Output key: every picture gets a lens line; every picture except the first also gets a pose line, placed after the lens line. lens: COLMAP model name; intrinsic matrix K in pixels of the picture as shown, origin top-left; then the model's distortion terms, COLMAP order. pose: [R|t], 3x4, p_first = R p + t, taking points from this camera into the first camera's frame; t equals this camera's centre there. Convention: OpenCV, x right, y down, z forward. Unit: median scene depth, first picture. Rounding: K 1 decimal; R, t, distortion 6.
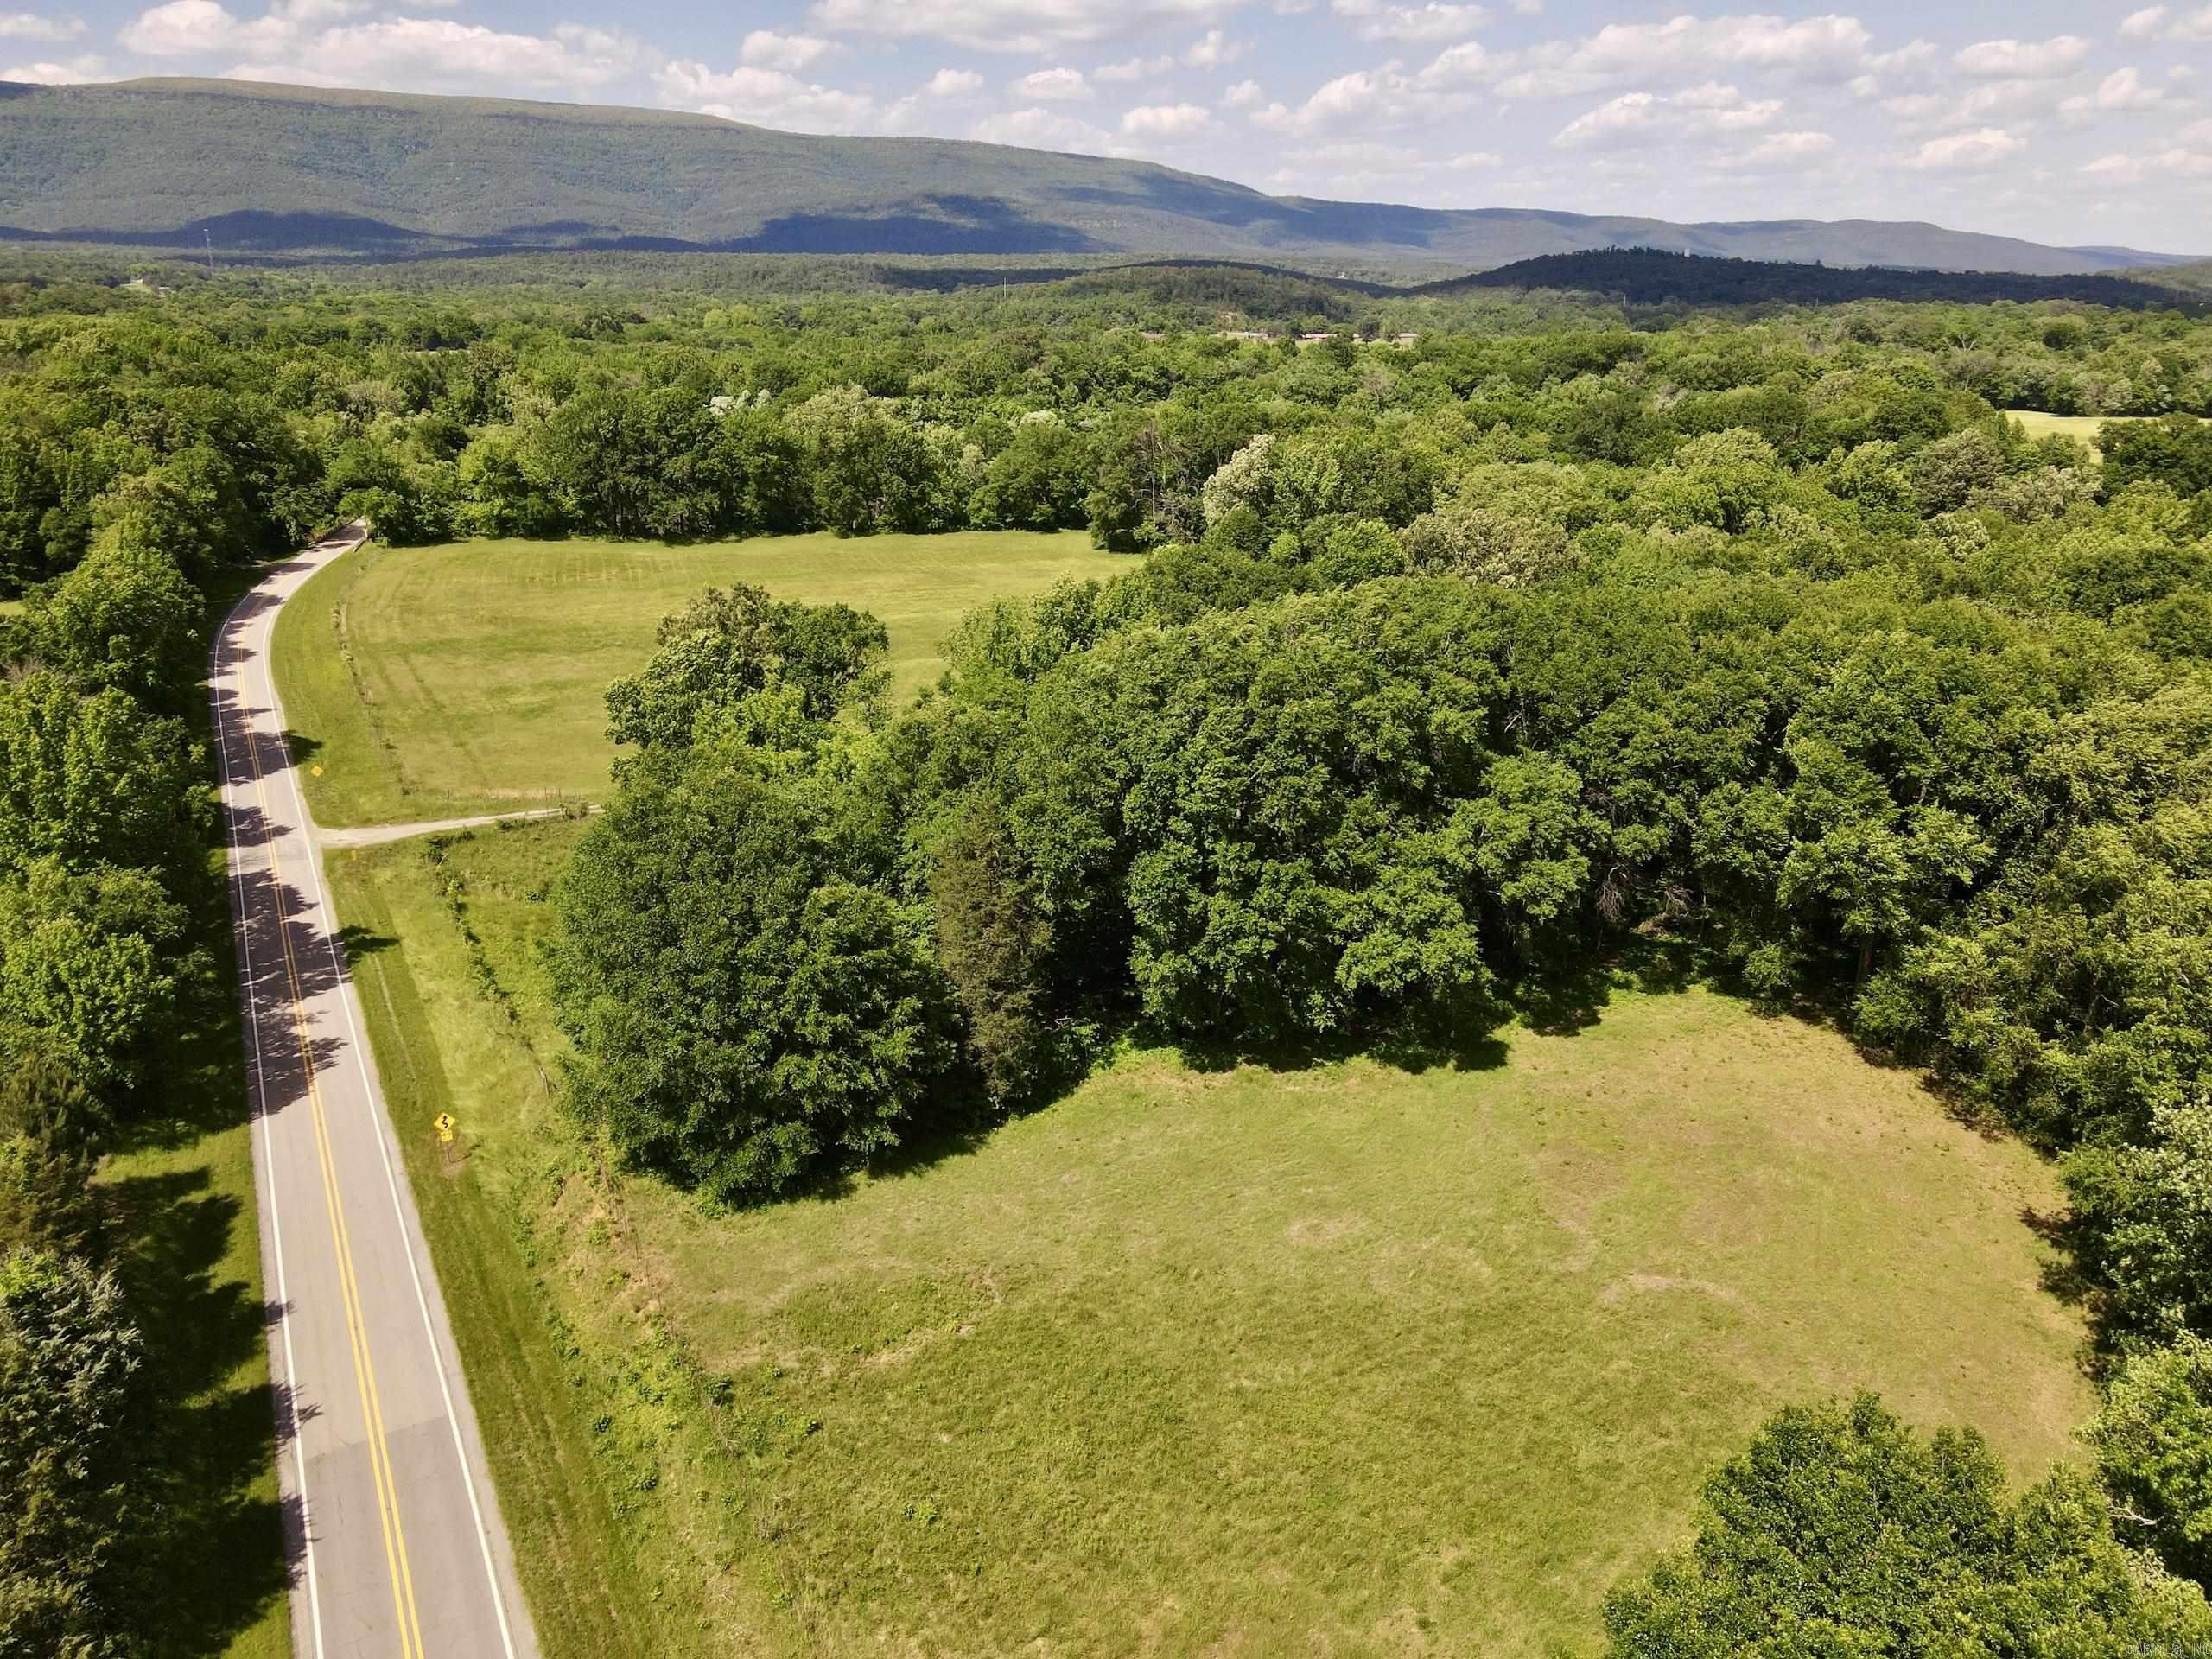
lens RADIAL K [[1631.7, 0, 1093.2], [0, 1631.7, 861.2], [0, 0, 1]] dist [0.031191, -0.027183]
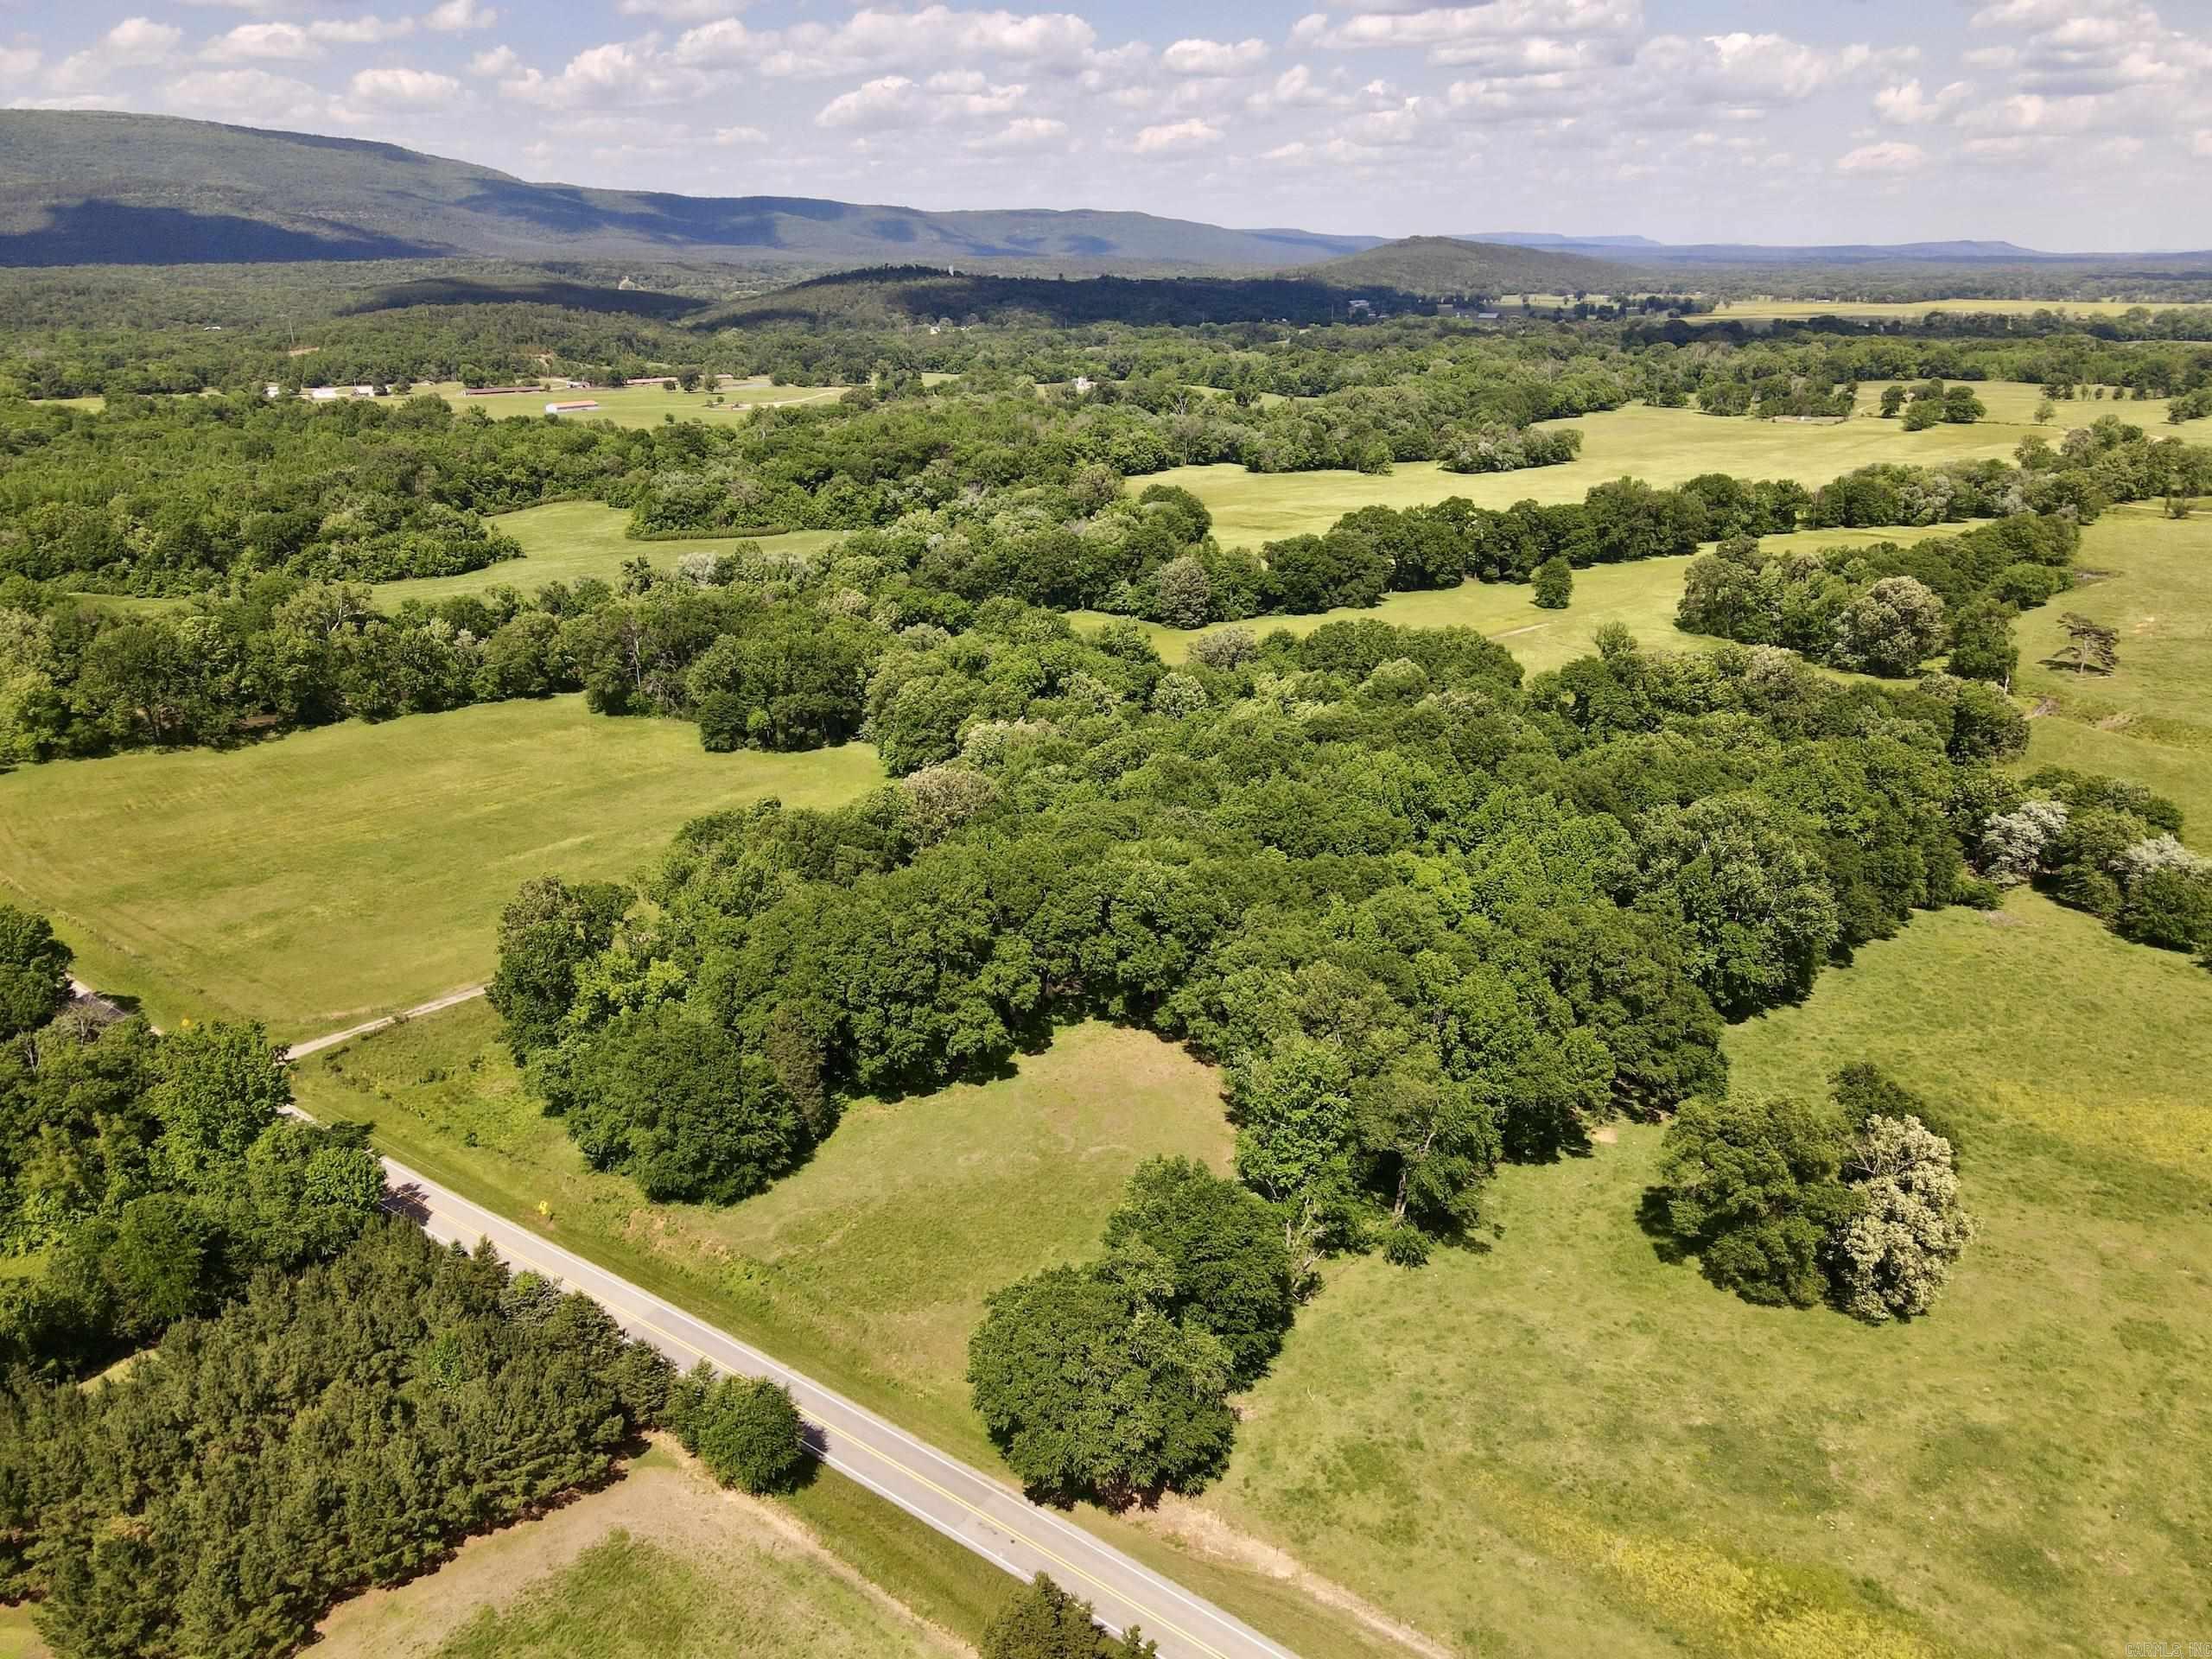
lens RADIAL K [[1631.7, 0, 1100.0], [0, 1631.7, 823.0], [0, 0, 1]] dist [0.031191, -0.027183]
pose [[0.914191, -0.138686, 0.380816, -0.462660], [0.141963, 0.989677, 0.019623, -0.250001], [-0.379607, 0.036122, 0.924442, -1.156331]]
